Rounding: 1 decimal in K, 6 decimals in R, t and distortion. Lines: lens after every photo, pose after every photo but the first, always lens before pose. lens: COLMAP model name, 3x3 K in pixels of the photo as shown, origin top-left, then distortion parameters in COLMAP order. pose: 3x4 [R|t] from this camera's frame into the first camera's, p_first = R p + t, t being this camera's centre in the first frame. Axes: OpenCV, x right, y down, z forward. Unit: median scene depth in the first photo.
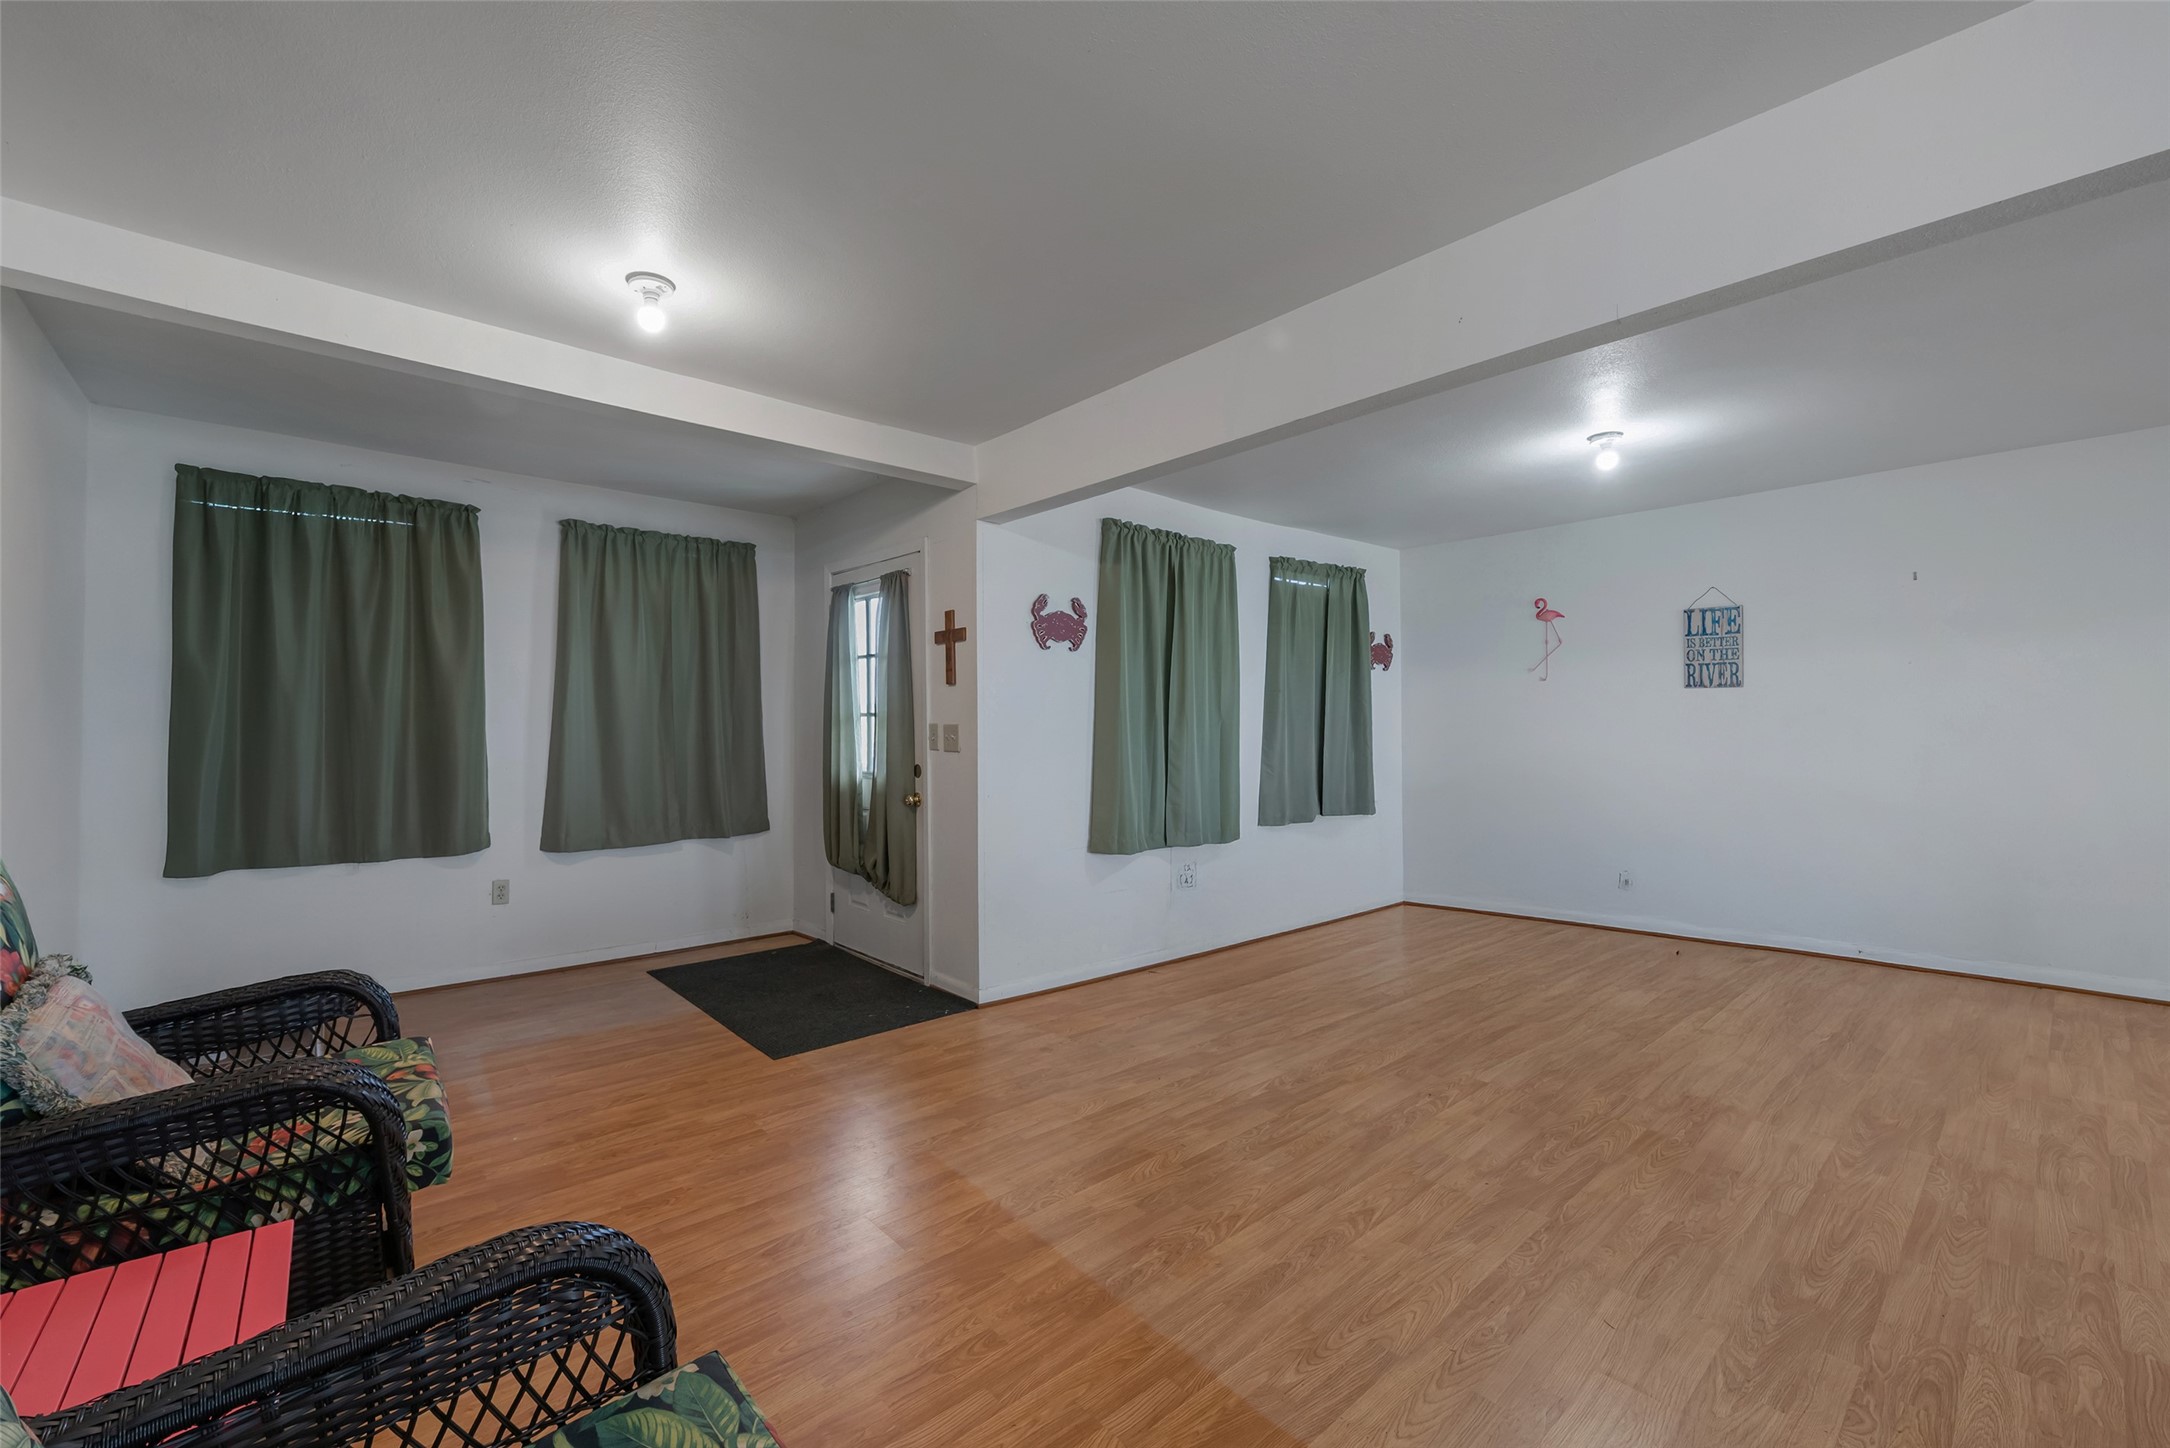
lens RADIAL K [[939.7, 0, 1085.0], [0, 939.7, 724.0], [0, 0, 1]] dist [-0.000233, -0.000026]
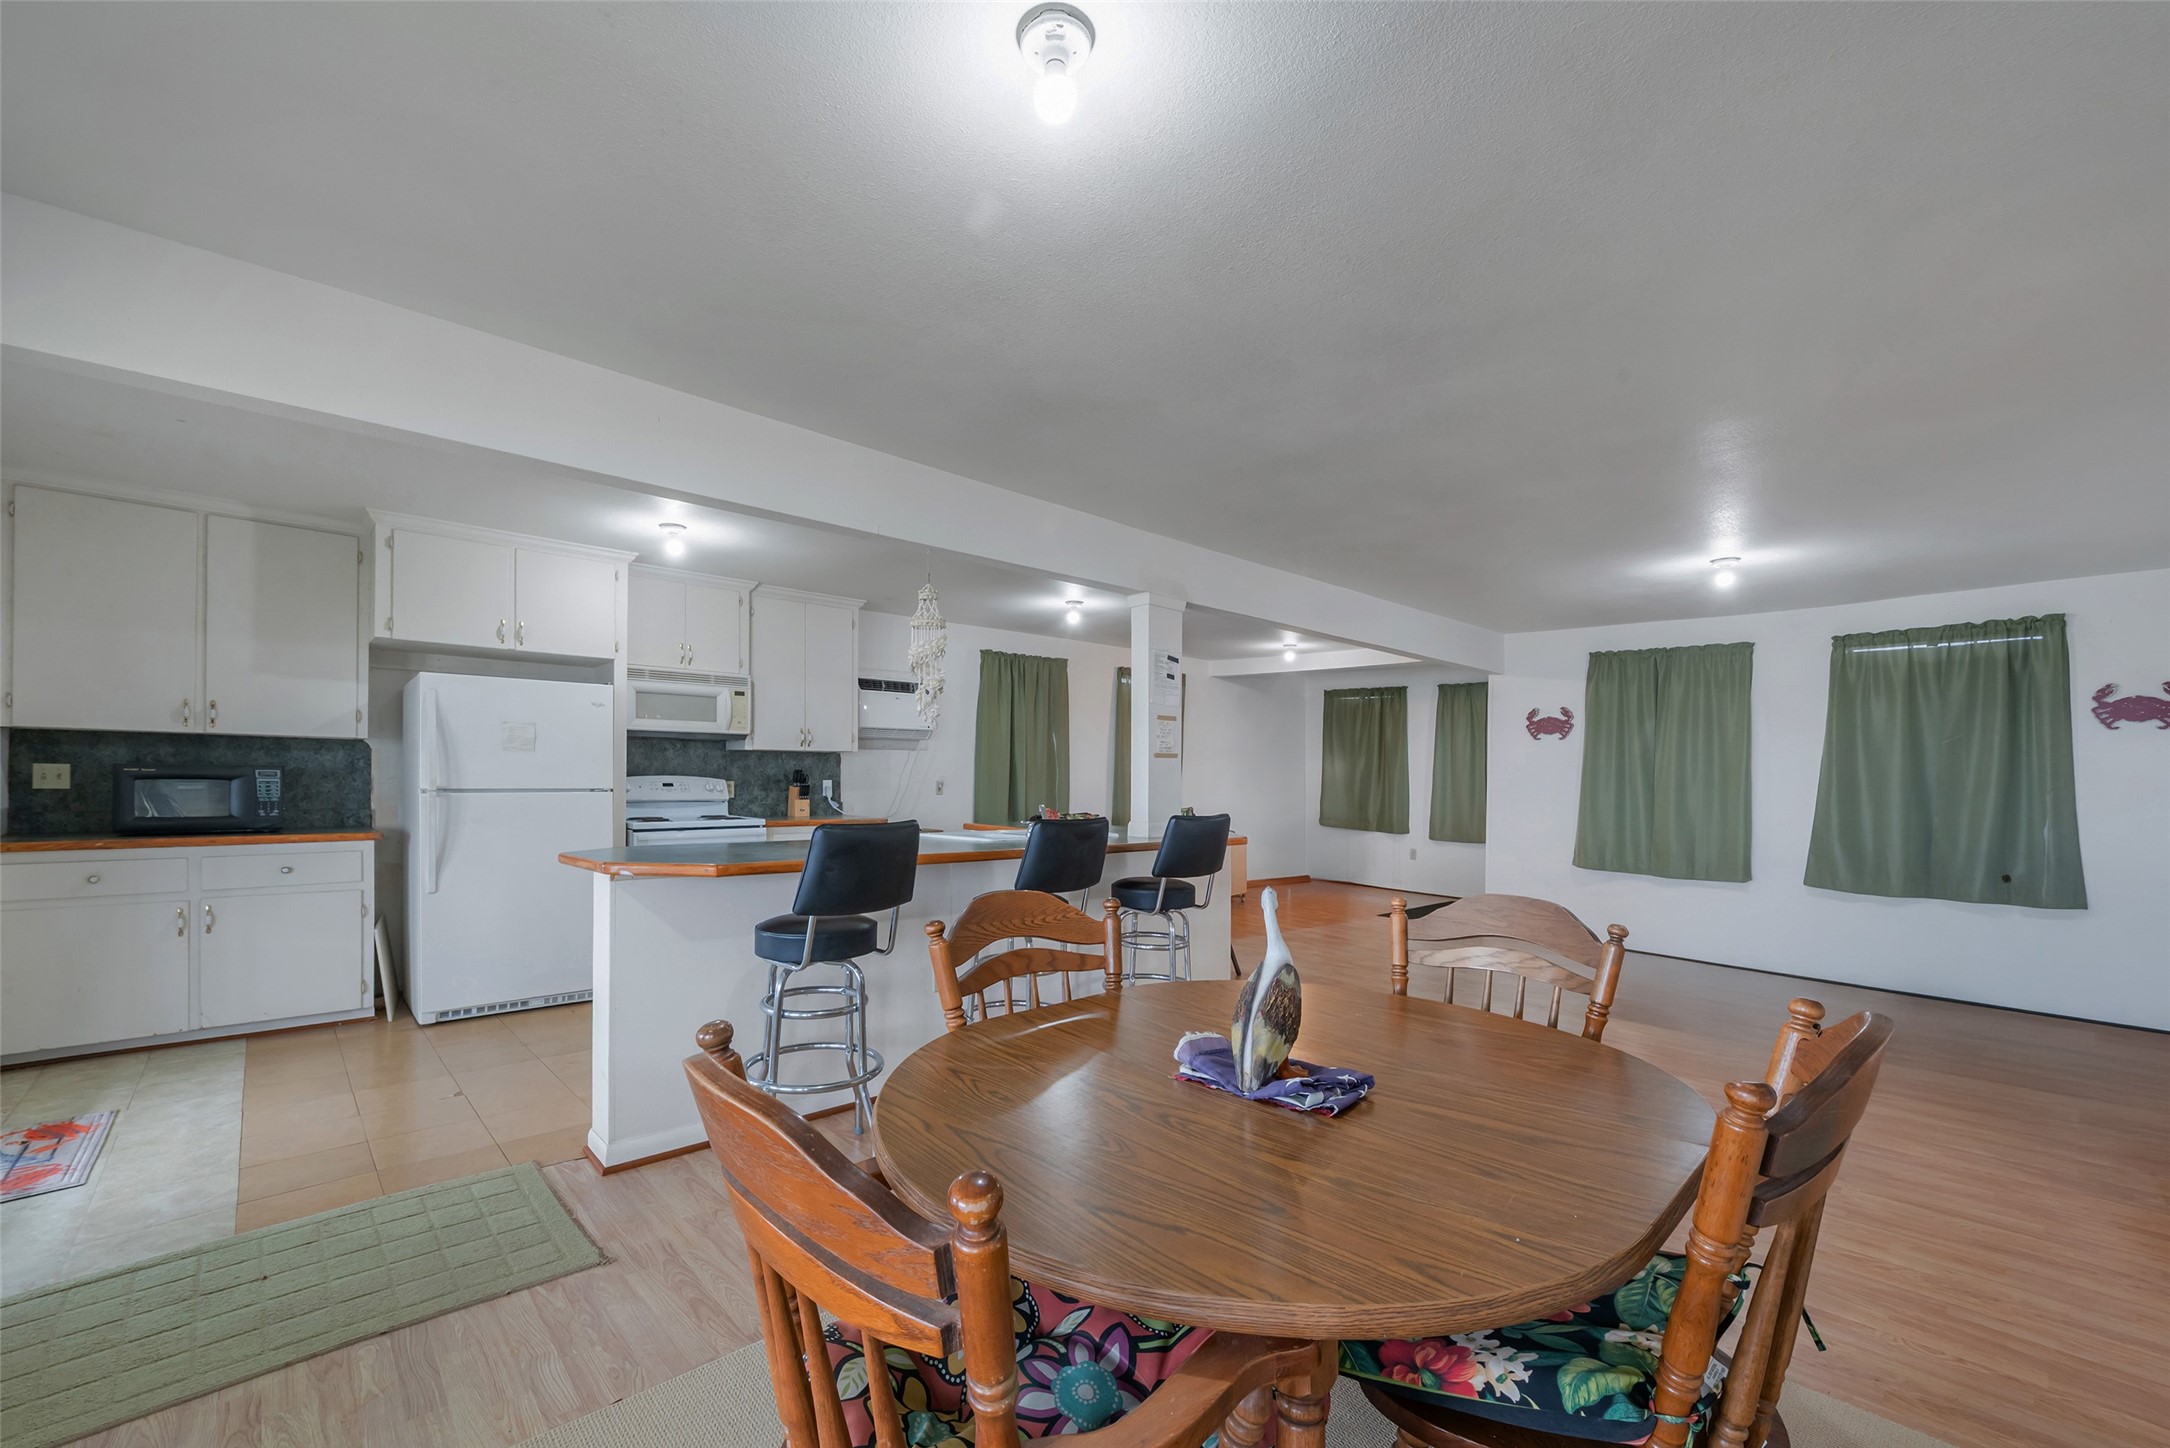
lens RADIAL K [[893.5, 0, 1084.8], [0, 893.5, 775.3], [0, 0, 1]] dist [-0.000076, -0.000008]
pose [[0.098493, 0.005552, -0.995122, 1.421593], [-0.002055, 0.999983, 0.005376, -0.019812], [0.995136, 0.001515, 0.098503, 0.003498]]
